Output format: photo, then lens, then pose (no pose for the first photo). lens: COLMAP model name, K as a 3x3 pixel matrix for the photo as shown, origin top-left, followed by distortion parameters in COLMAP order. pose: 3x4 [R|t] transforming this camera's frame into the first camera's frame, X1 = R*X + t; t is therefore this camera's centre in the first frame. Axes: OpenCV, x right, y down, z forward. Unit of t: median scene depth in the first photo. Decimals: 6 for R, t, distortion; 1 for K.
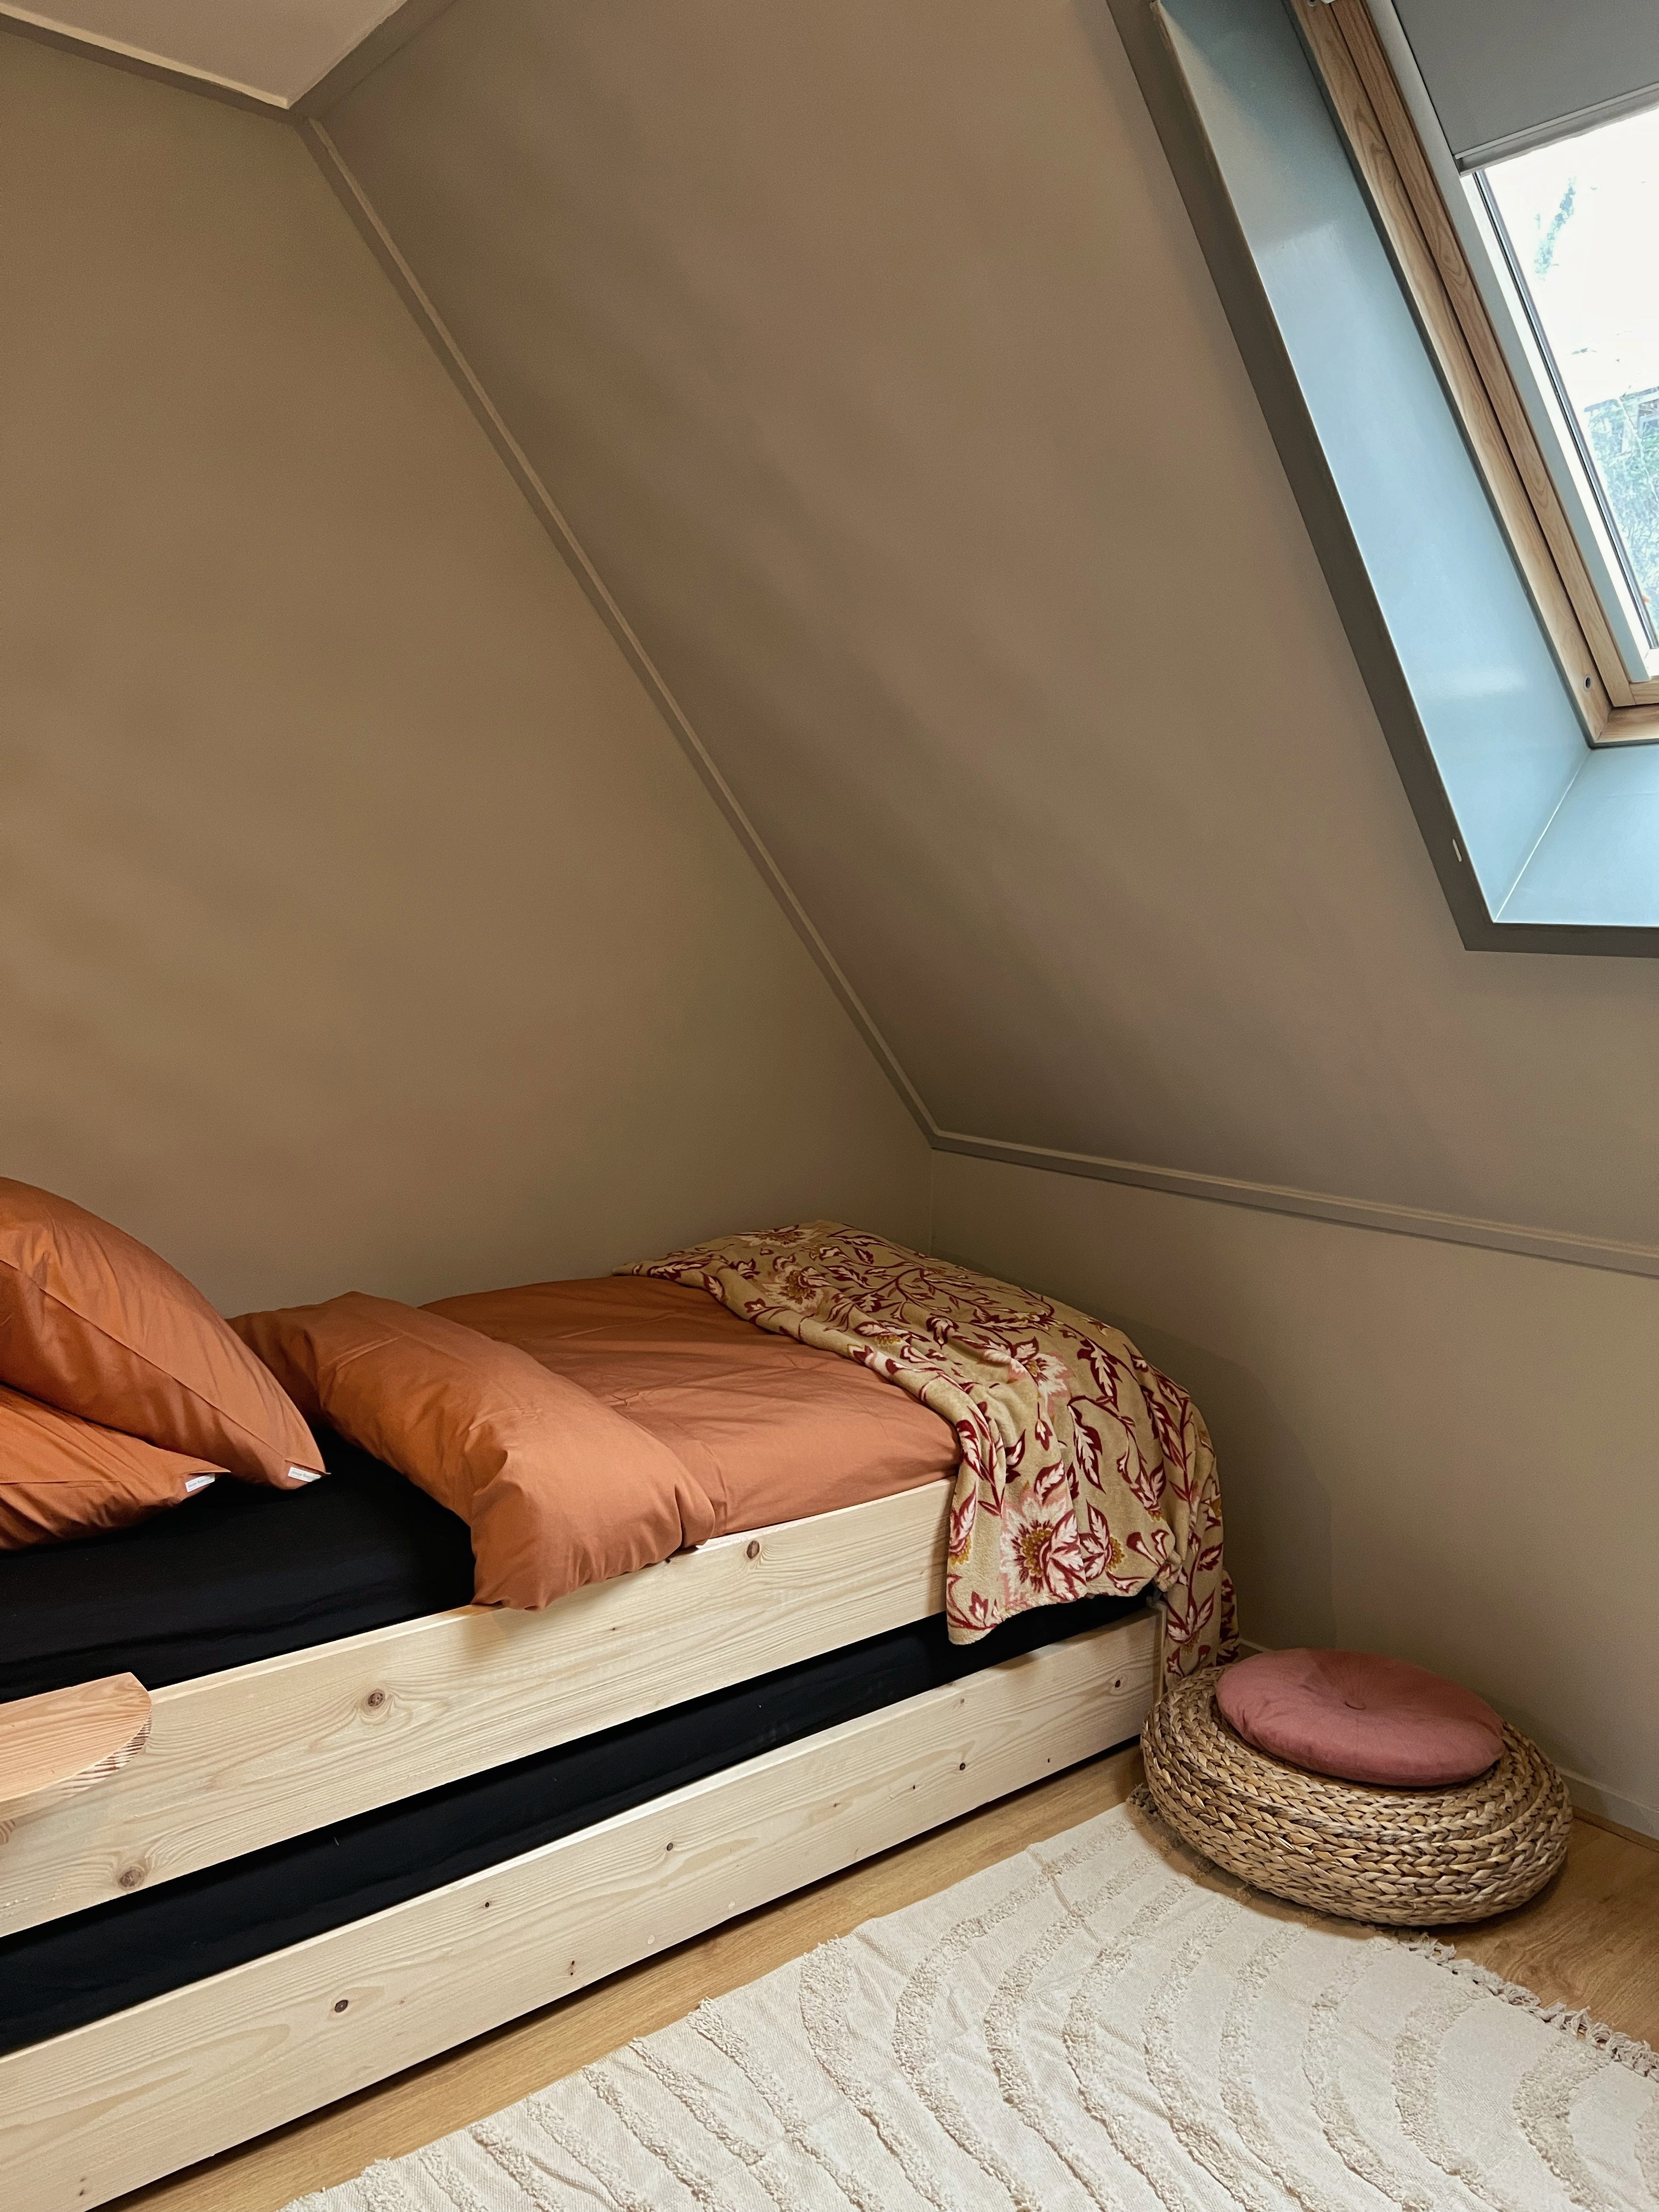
lens RADIAL K [[1671.6, 0, 824.8], [0, 1671.6, 1120.7], [0, 0, 1]] dist [0.033061, -0.053628]
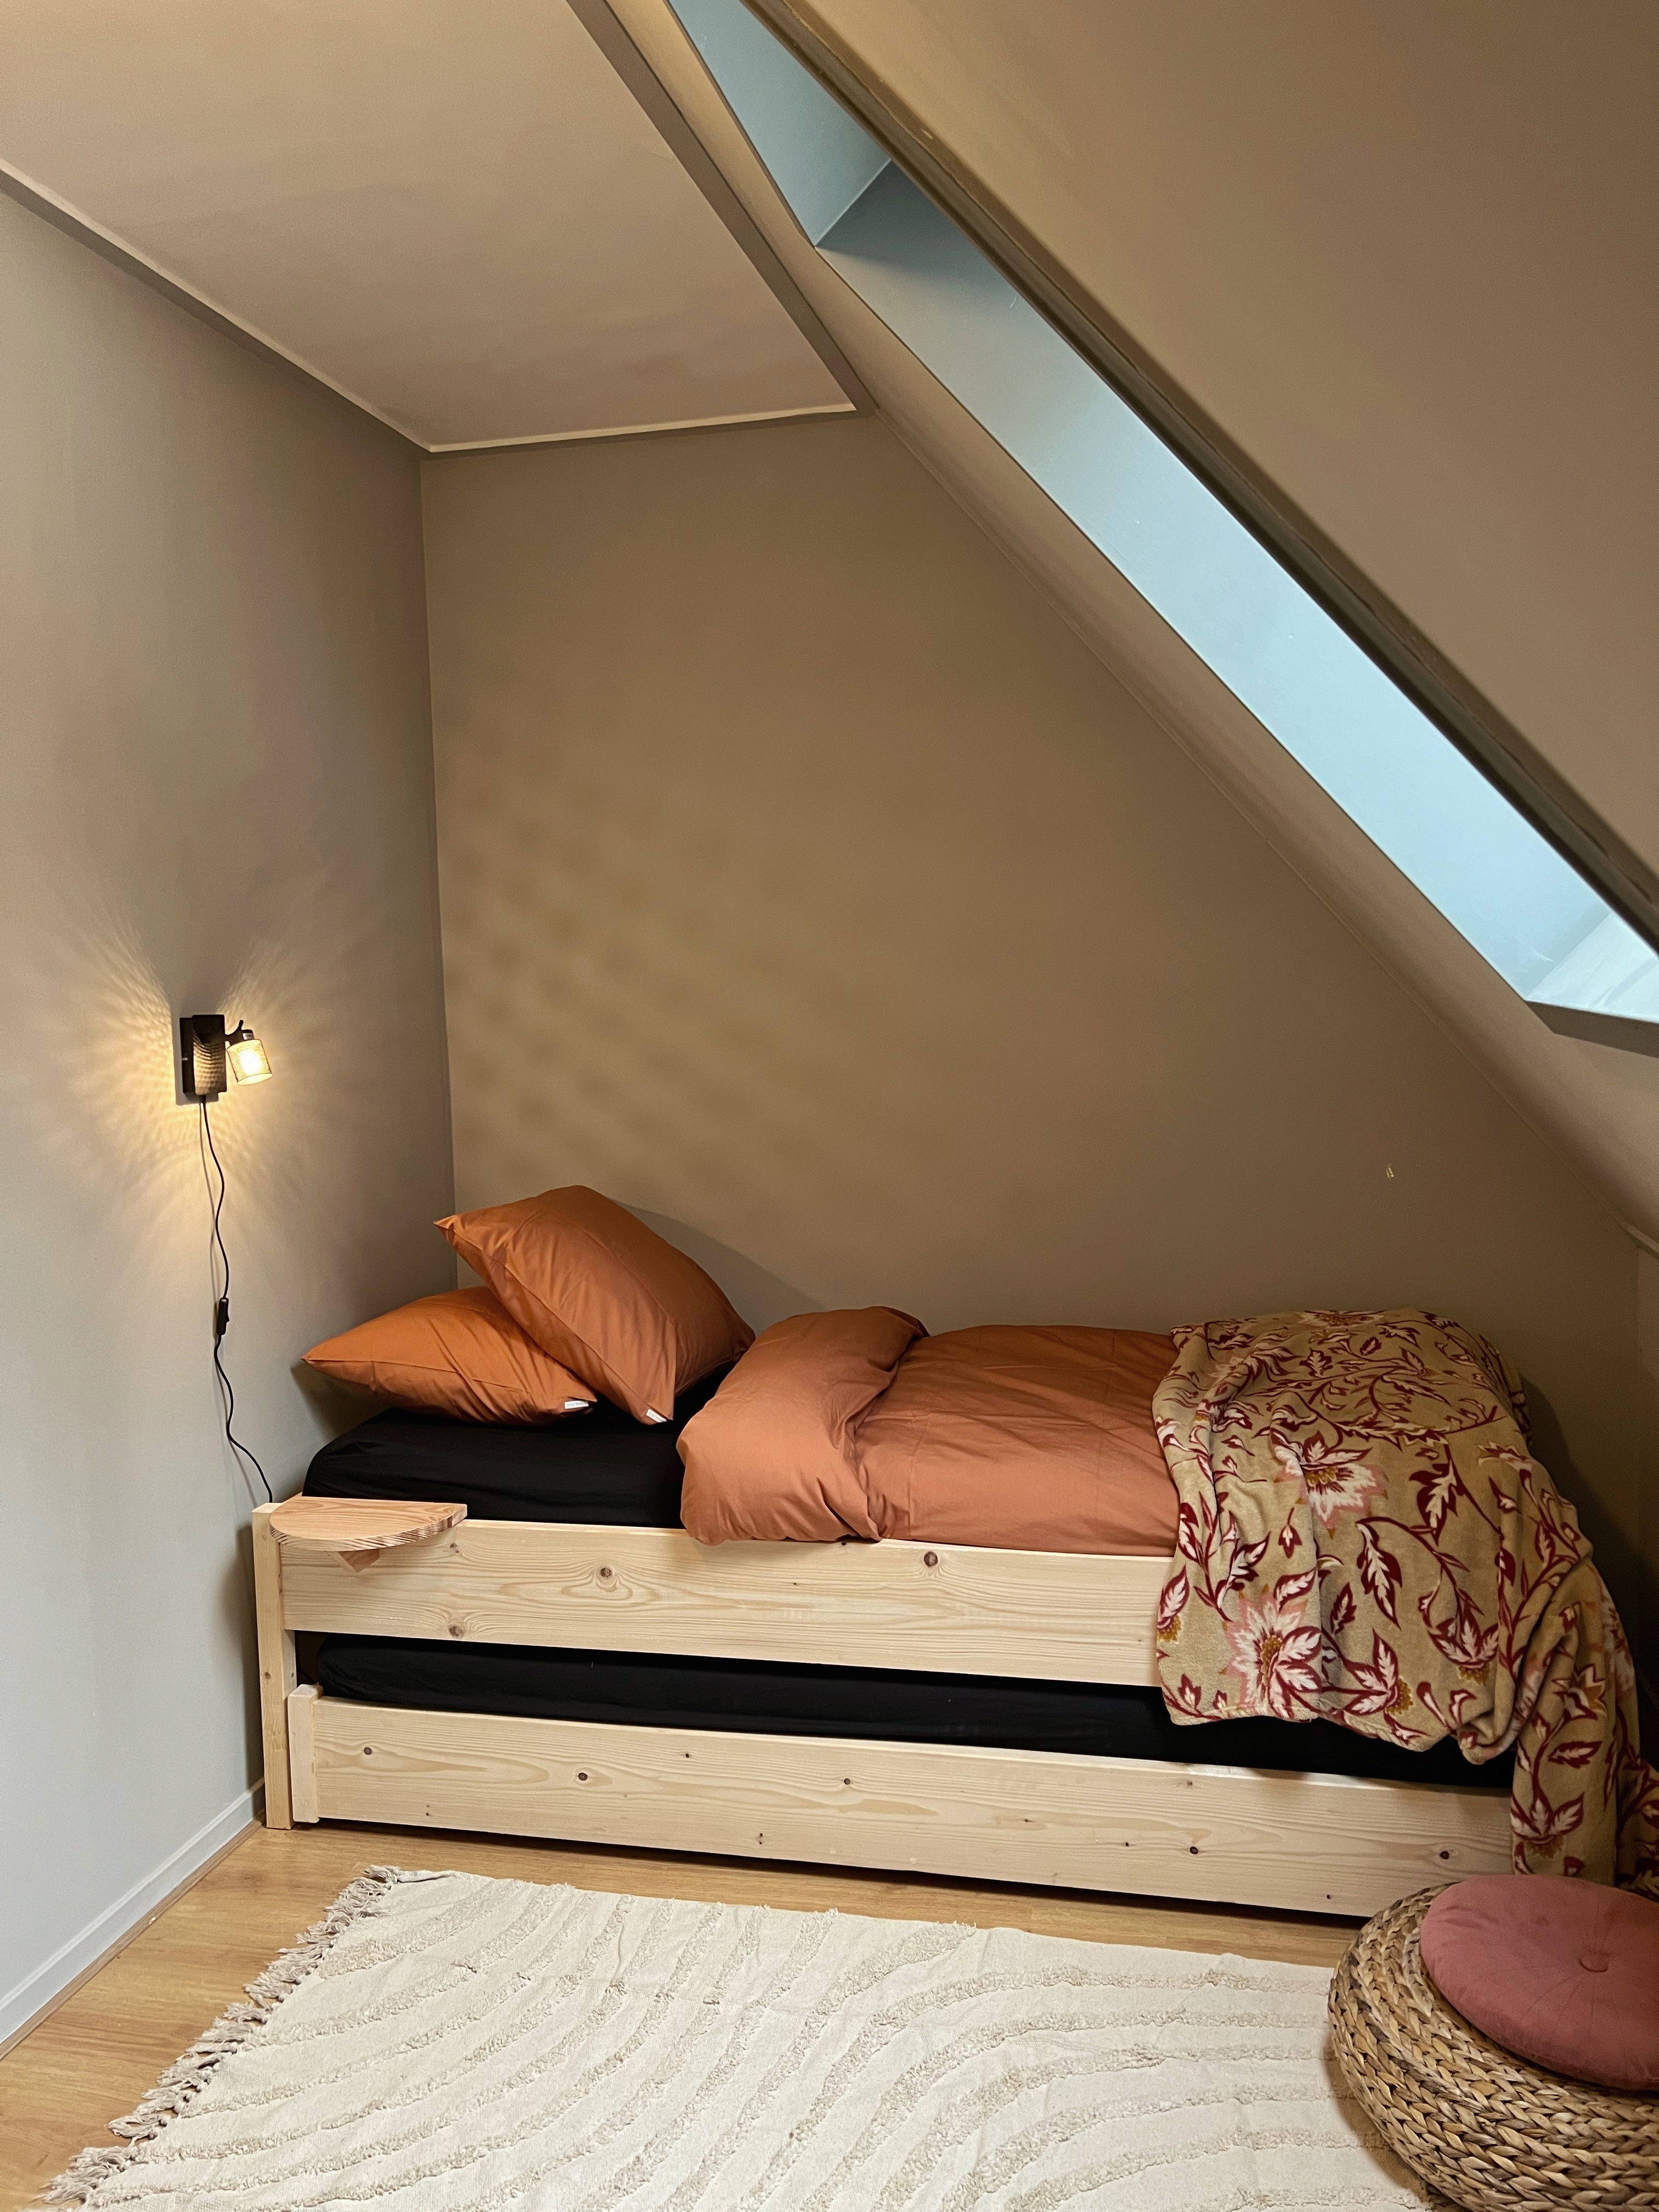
lens RADIAL K [[1671.6, 0, 837.2], [0, 1671.6, 1120.4], [0, 0, 1]] dist [0.033061, -0.053628]
pose [[0.595519, 0.030123, -0.802777, 0.751176], [-0.049209, 0.998788, 0.000973, -0.041615], [0.801833, 0.038925, 0.596279, 0.214482]]
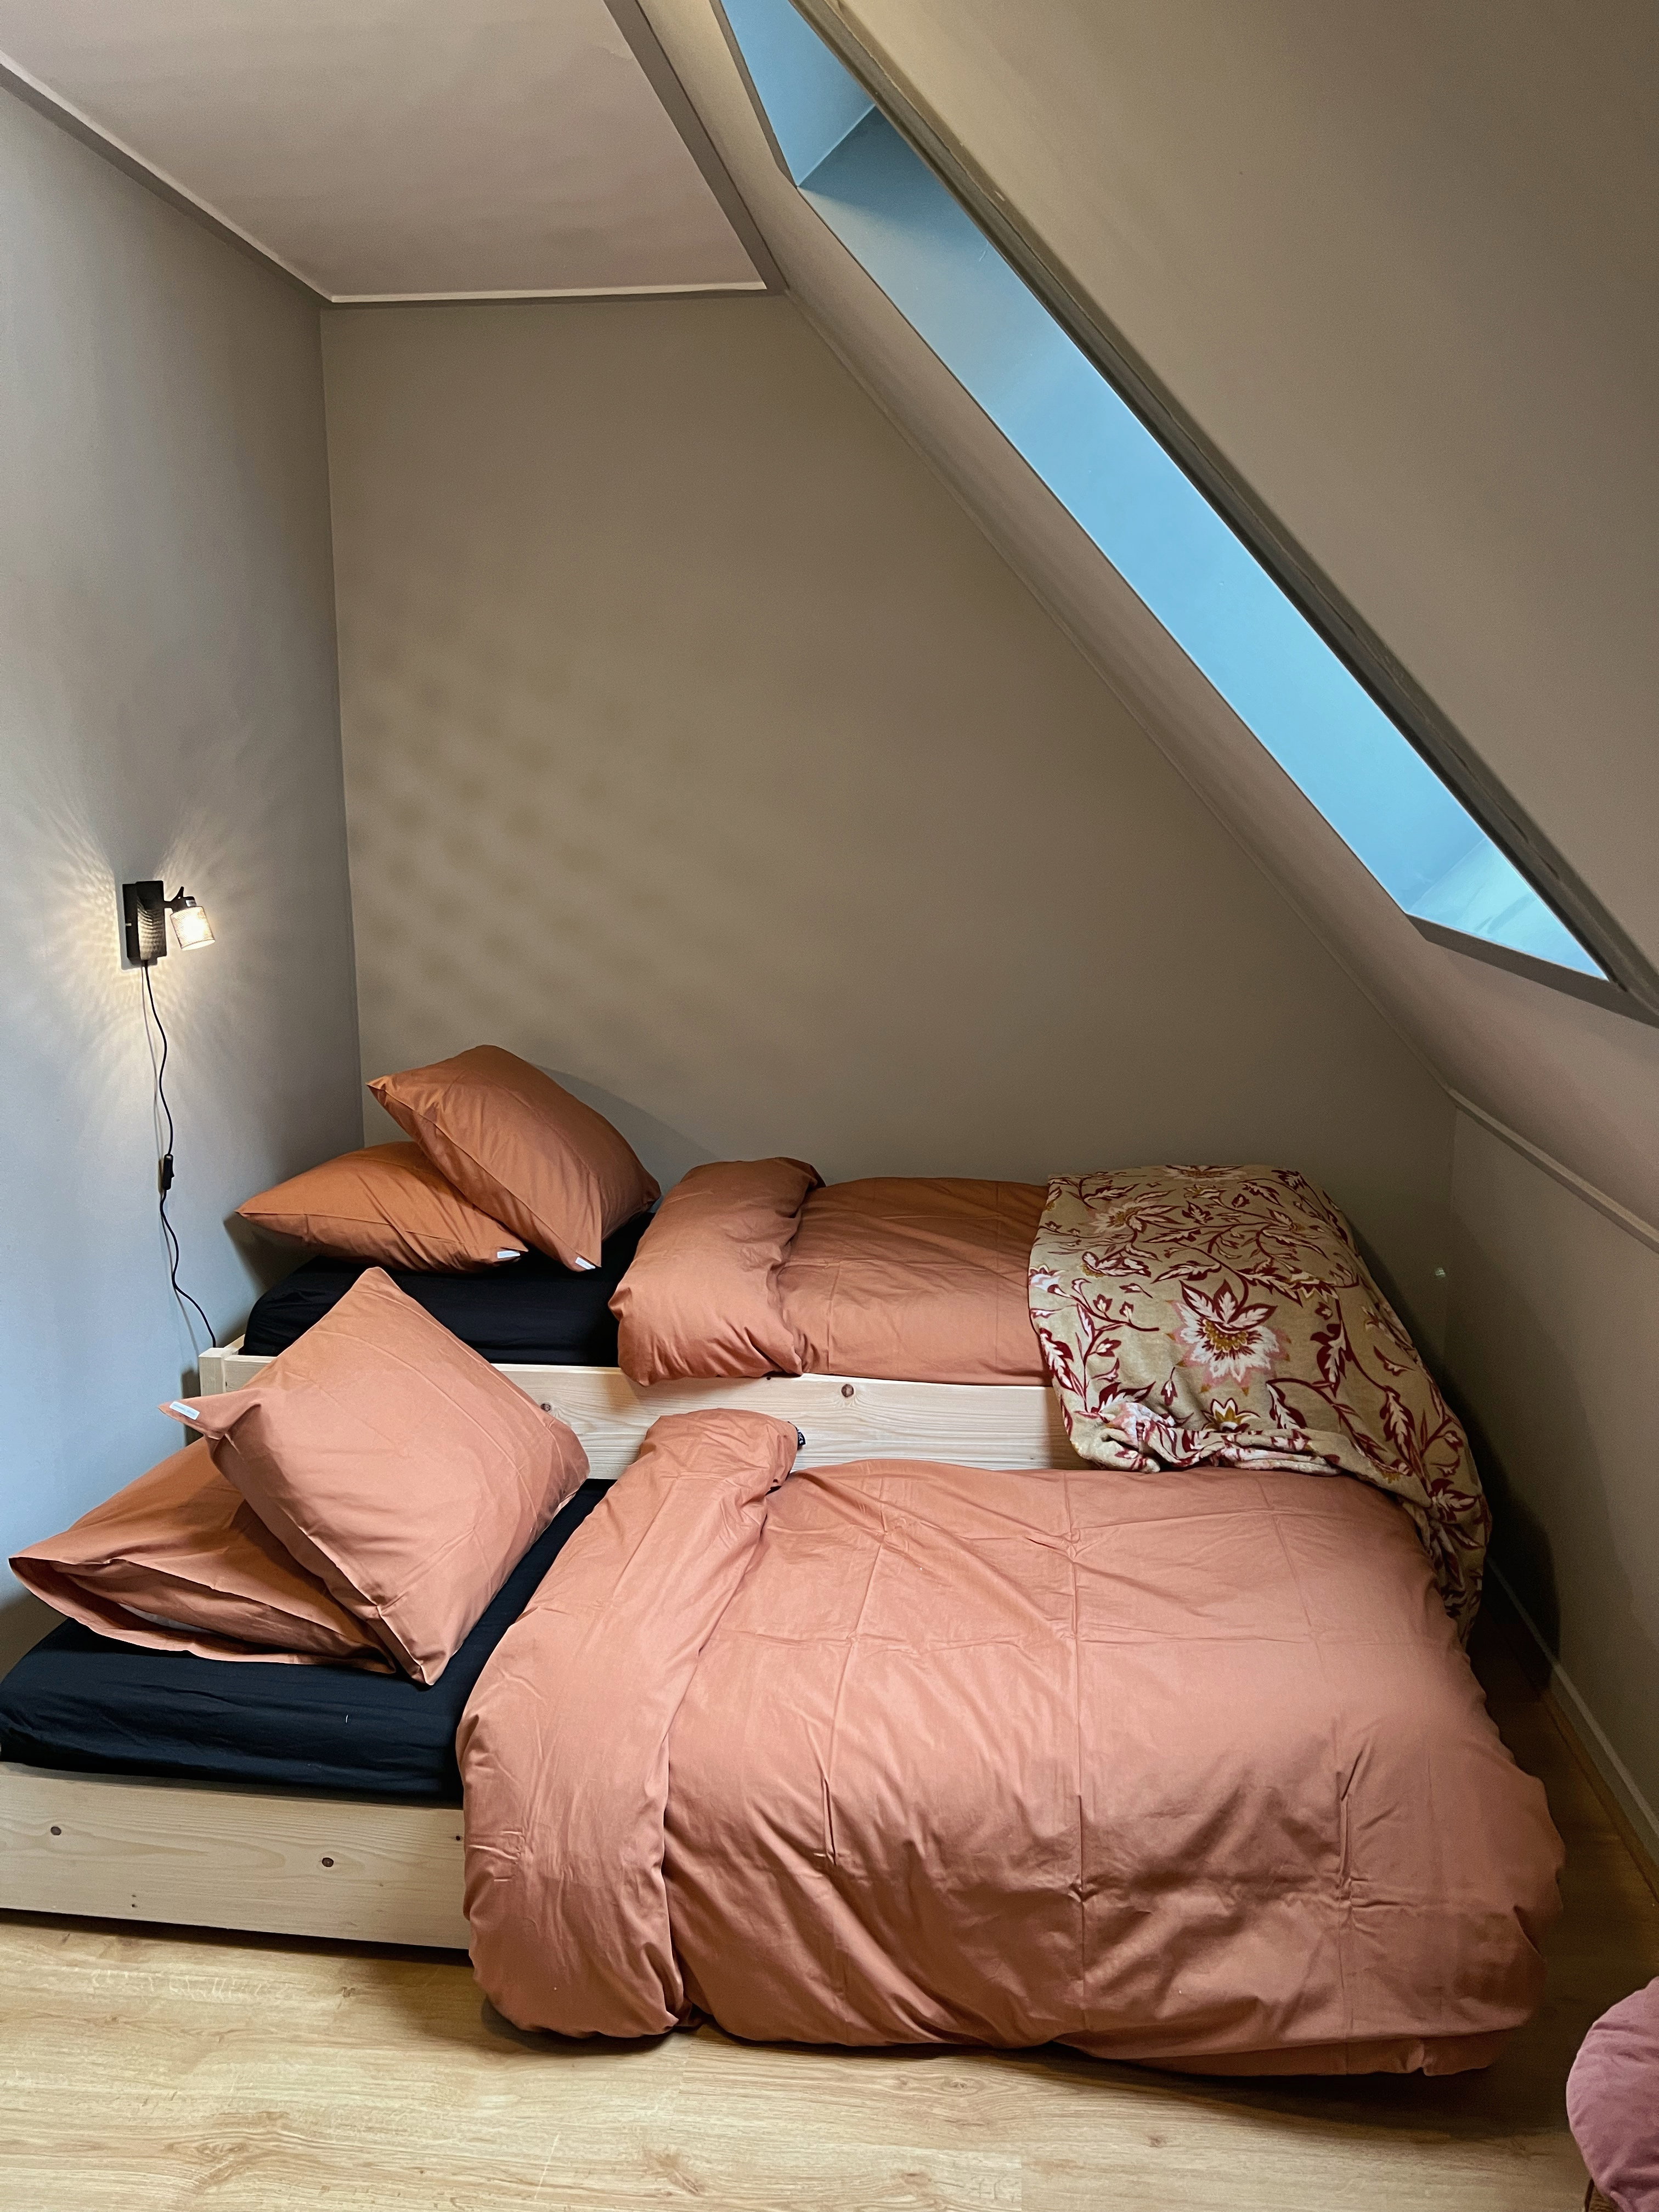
lens RADIAL K [[1671.6, 0, 841.9], [0, 1671.6, 1107.9], [0, 0, 1]] dist [0.033061, -0.053628]
pose [[0.681421, 0.105159, -0.724298, 0.770950], [-0.063481, 0.994387, 0.084649, -0.062764], [0.729134, -0.011703, 0.684271, 0.103128]]
